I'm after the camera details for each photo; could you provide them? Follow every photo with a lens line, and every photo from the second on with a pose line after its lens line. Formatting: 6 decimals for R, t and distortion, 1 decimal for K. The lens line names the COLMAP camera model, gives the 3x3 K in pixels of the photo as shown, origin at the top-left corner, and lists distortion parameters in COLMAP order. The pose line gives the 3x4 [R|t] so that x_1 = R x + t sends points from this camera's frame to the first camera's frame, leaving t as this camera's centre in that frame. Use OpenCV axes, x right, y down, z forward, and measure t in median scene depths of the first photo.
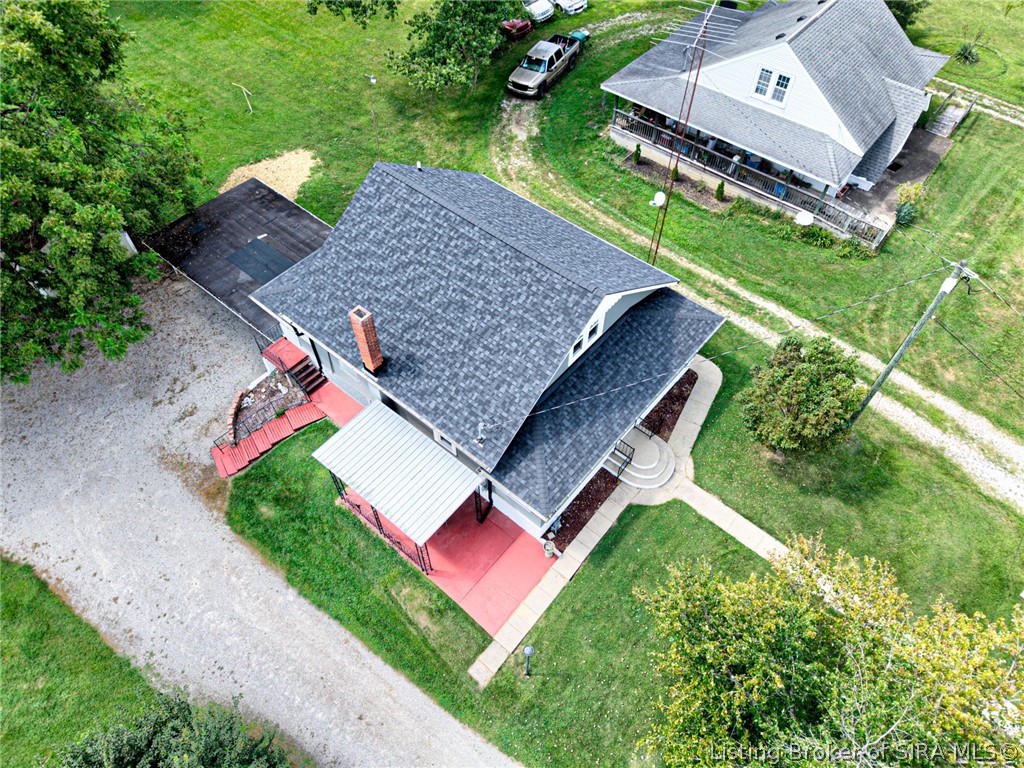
lens RADIAL K [[680.8, 0, 513.0], [0, 680.8, 385.6], [0, 0, 1]] dist [0.033679, -0.017705]
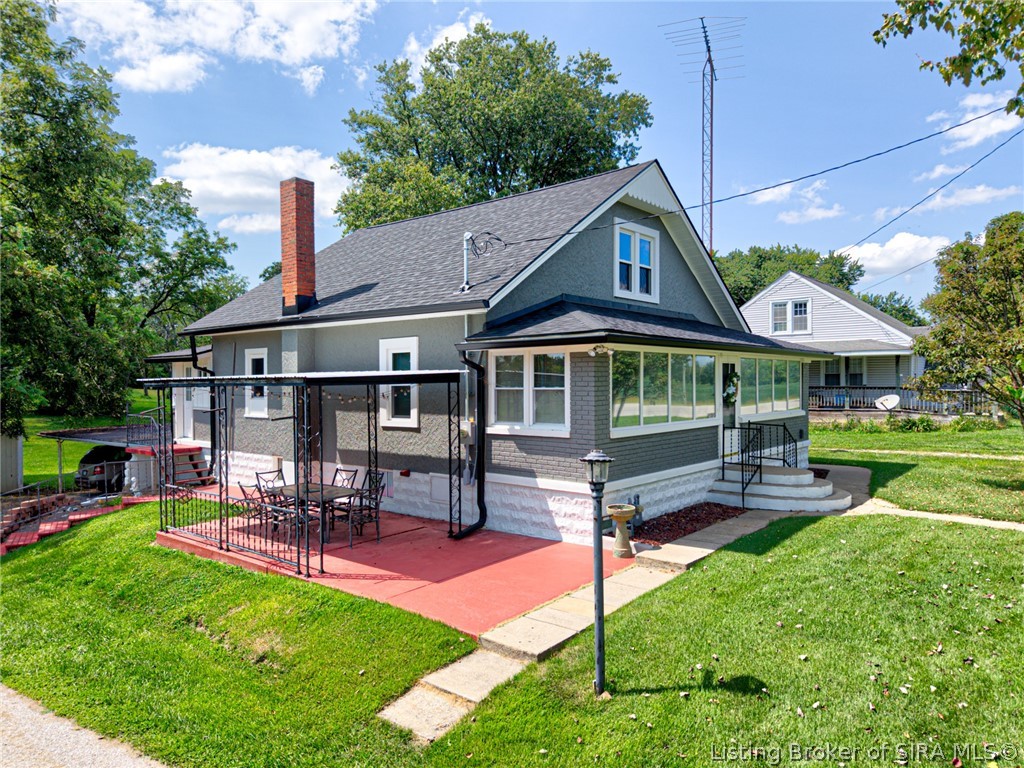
lens RADIAL K [[680.8, 0, 510.7], [0, 680.8, 394.5], [0, 0, 1]] dist [0.033679, -0.017705]
pose [[0.999961, -0.008534, -0.002334, -0.009095], [0.003343, 0.608720, -0.793378, 0.423956], [0.008191, 0.793339, 0.608725, 0.566051]]
